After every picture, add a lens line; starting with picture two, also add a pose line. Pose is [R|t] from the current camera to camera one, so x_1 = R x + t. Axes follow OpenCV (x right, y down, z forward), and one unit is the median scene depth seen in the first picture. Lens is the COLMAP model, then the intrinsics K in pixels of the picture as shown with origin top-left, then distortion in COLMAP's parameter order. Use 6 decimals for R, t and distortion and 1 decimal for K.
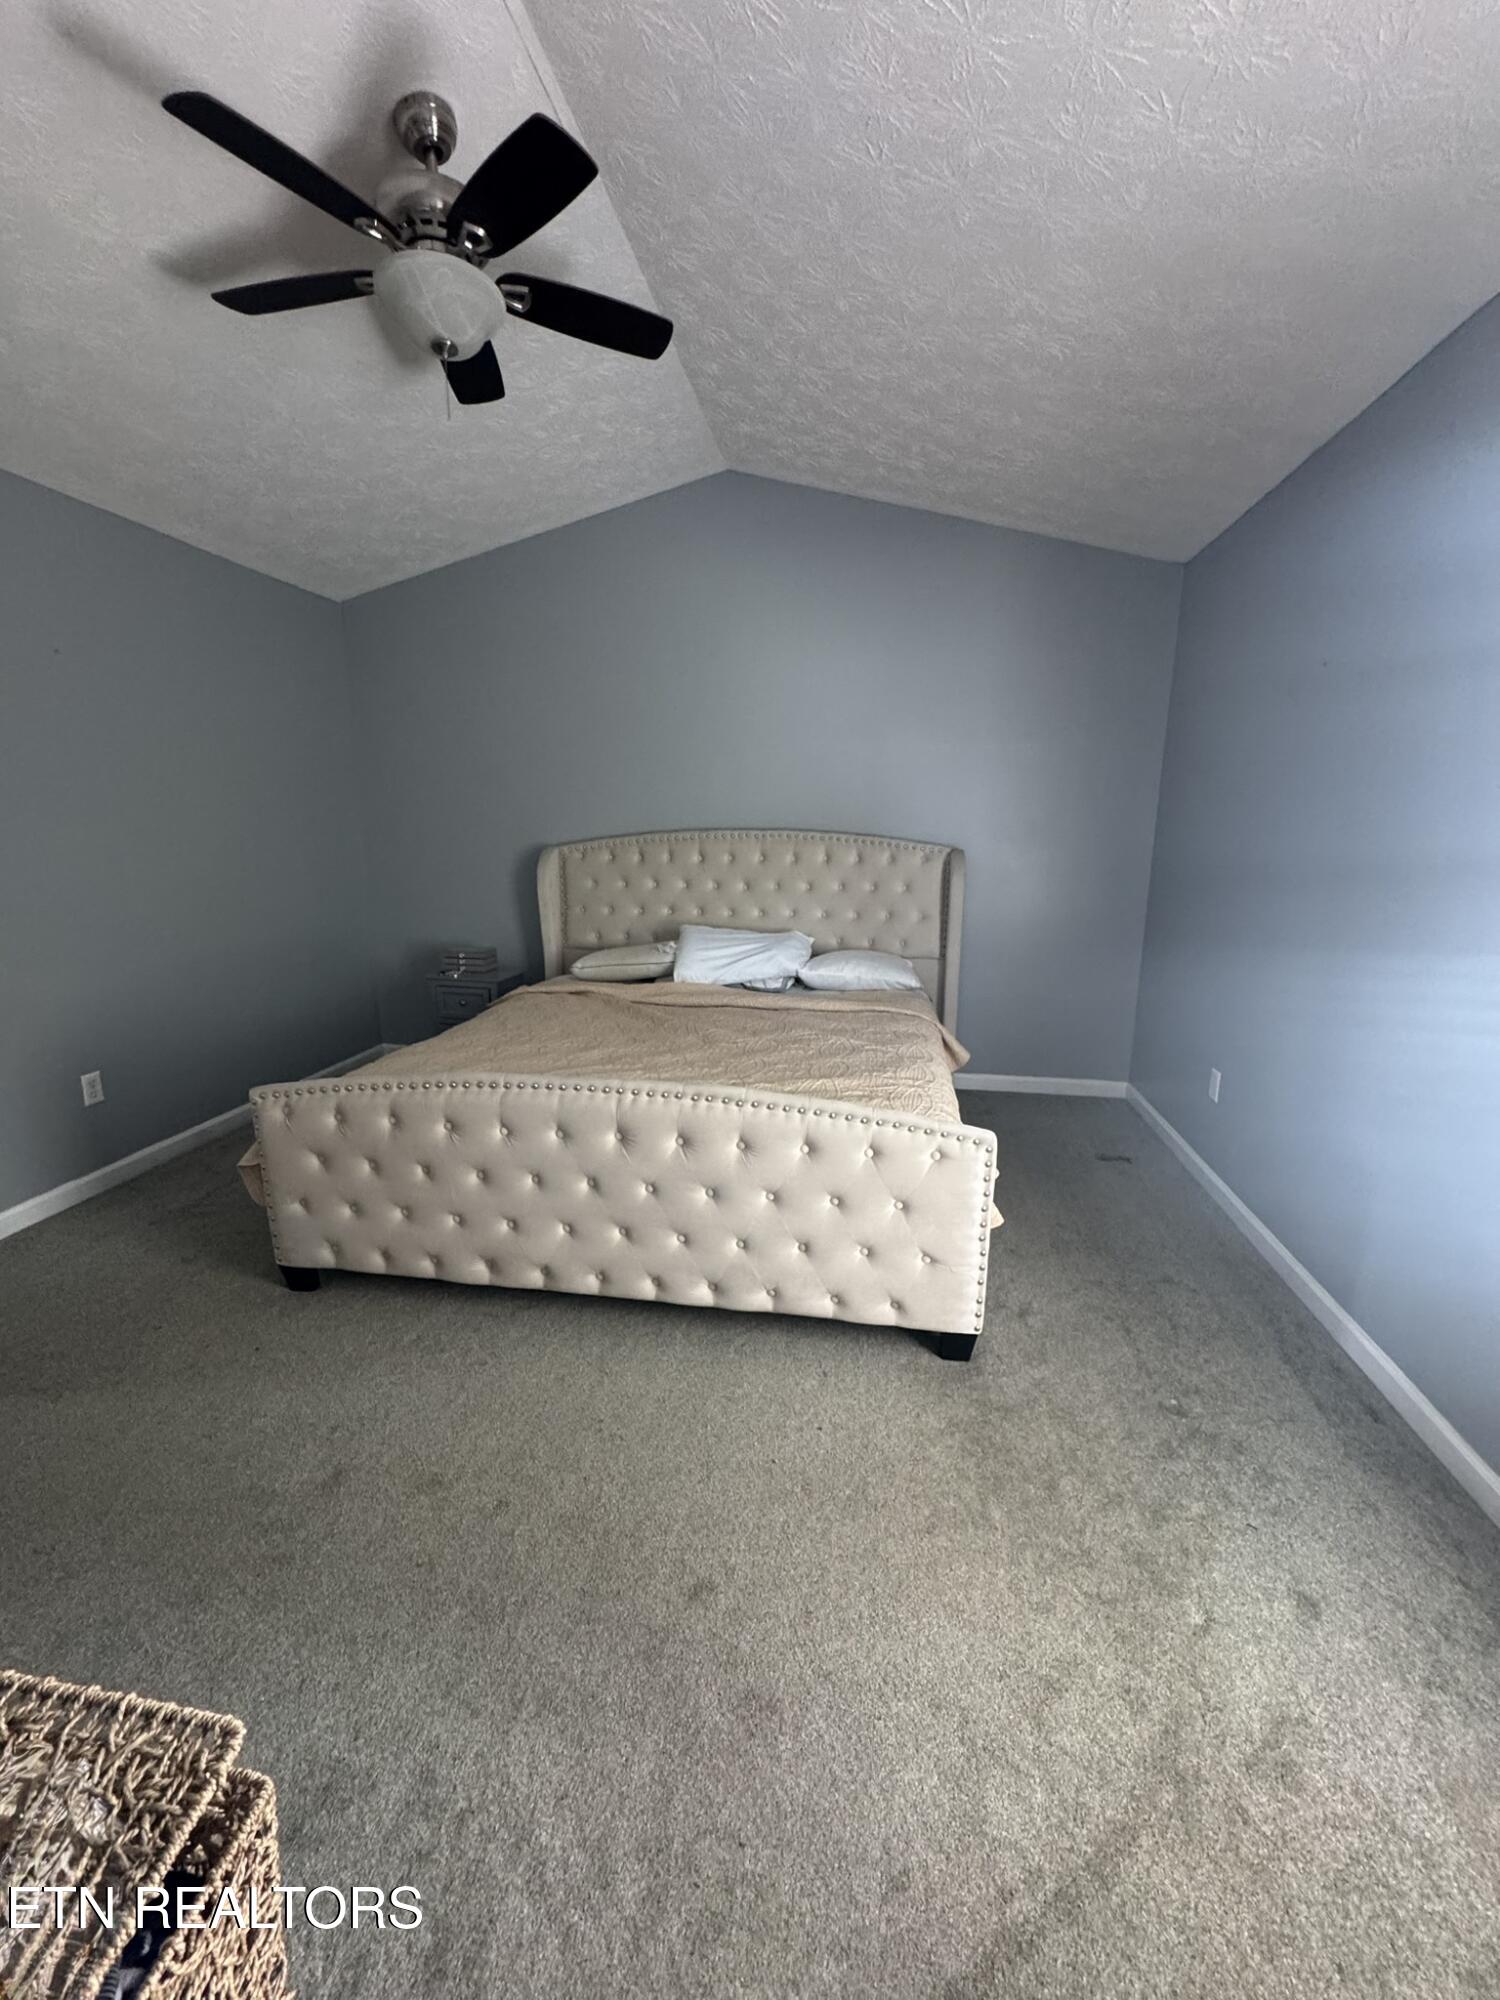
lens RADIAL K [[797.5, 0, 749.7], [0, 797.5, 995.9], [0, 0, 1]] dist [0.002044, 0.000364]
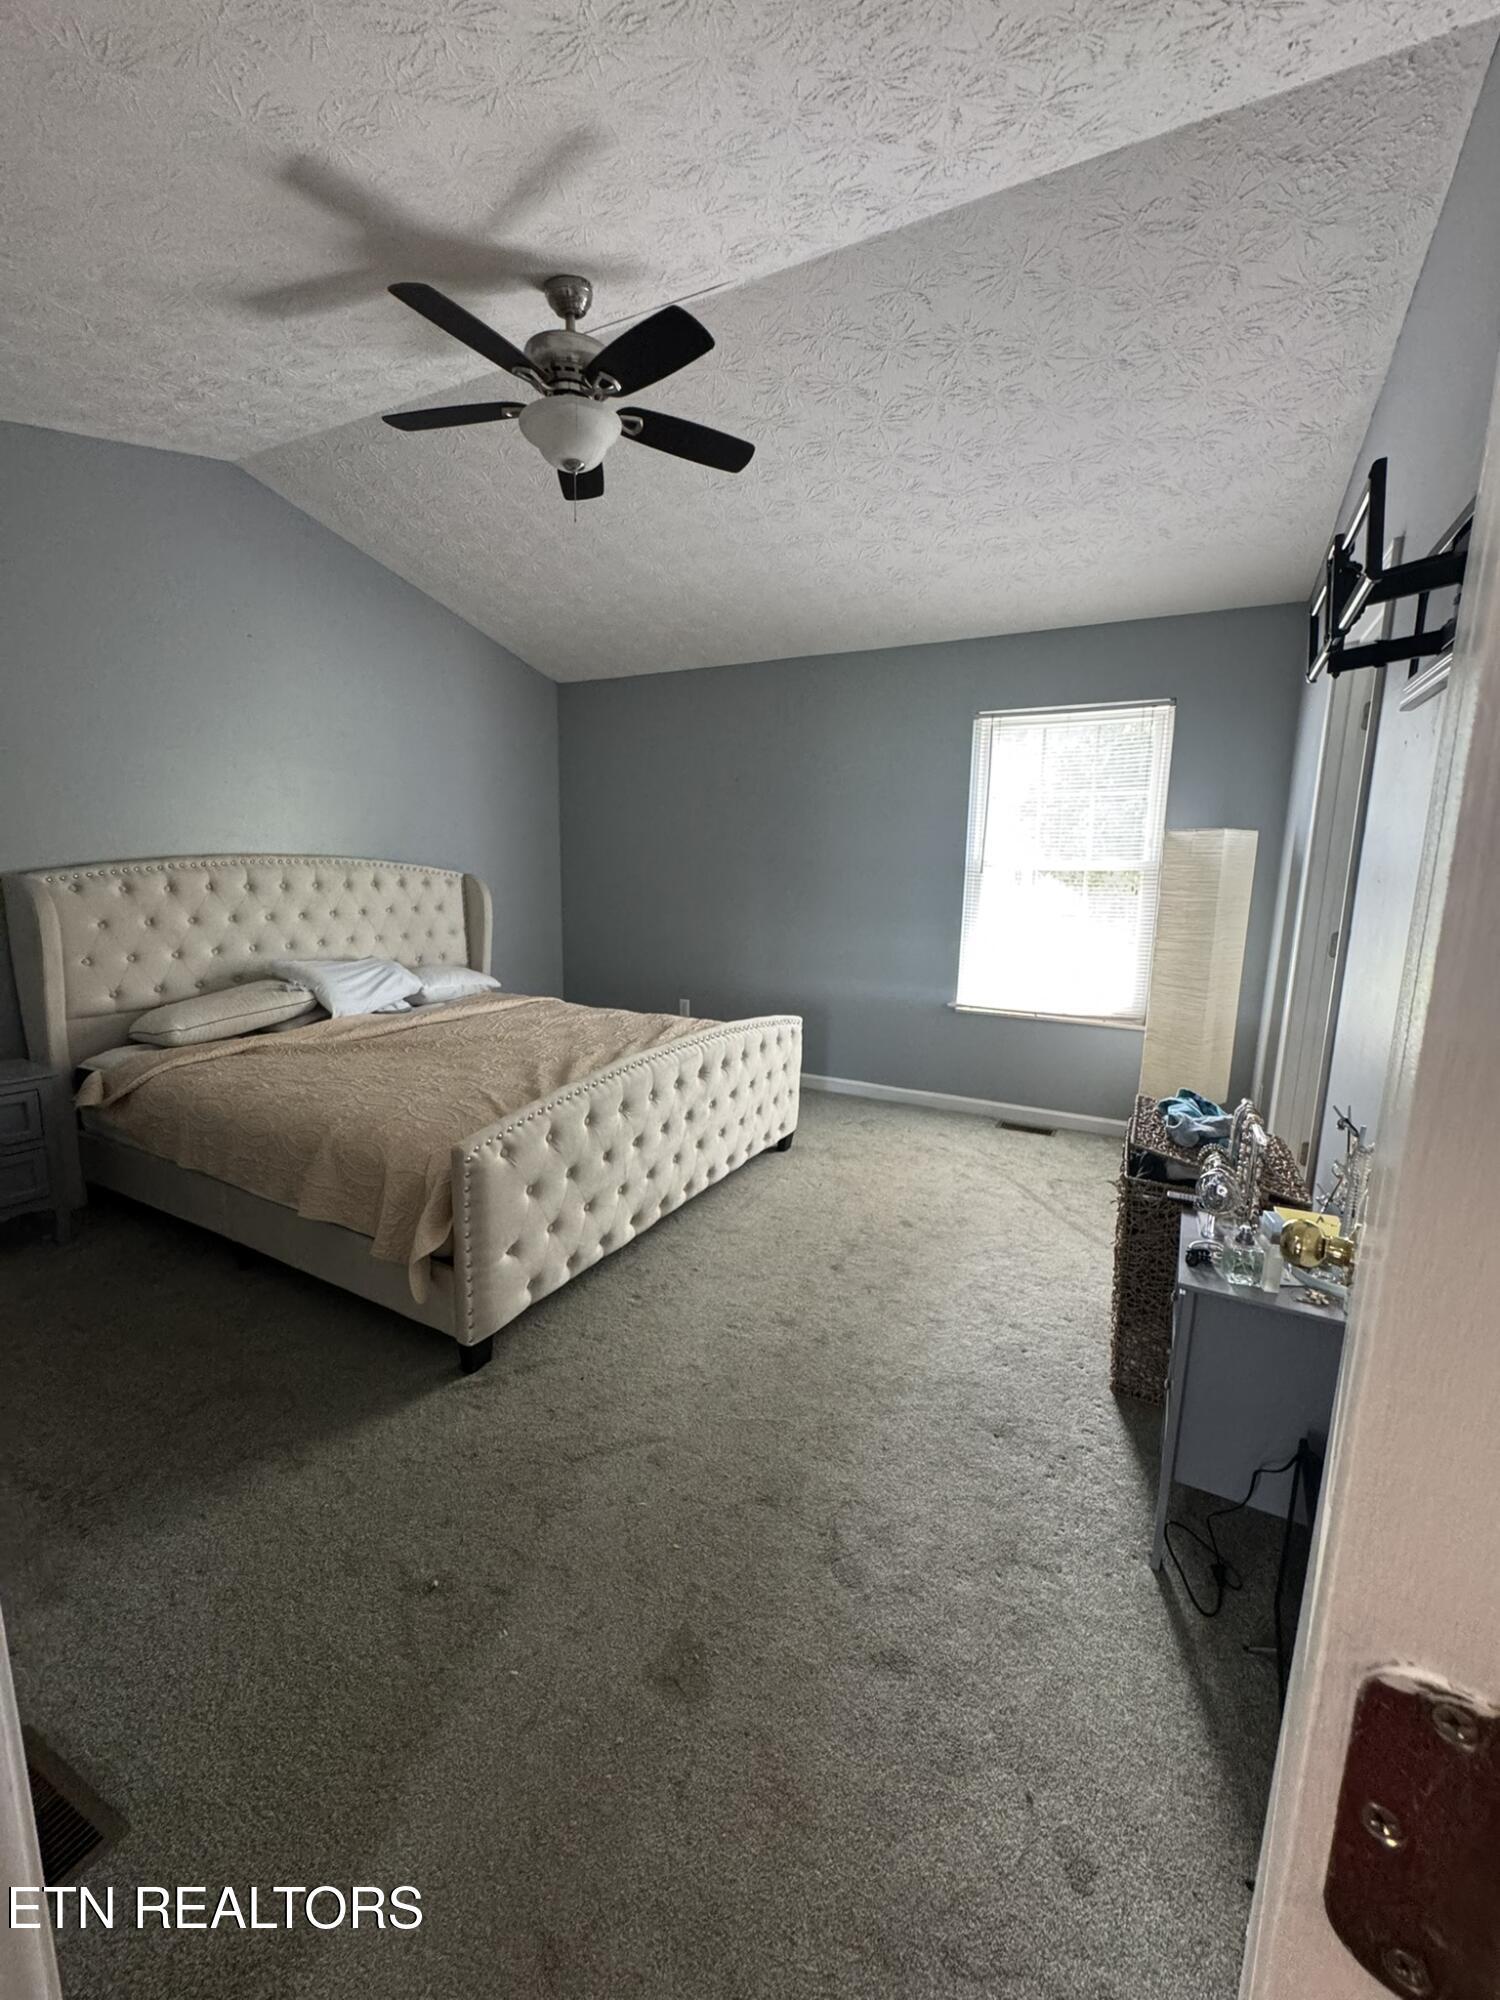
lens RADIAL K [[797.5, 0, 751.1], [0, 797.5, 995.3], [0, 0, 1]] dist [0.002044, 0.000364]
pose [[0.319915, -0.152823, 0.935040, -0.791589], [0.183979, 0.978140, 0.096921, -0.044123], [-0.929412, 0.141021, 0.341038, 0.228661]]
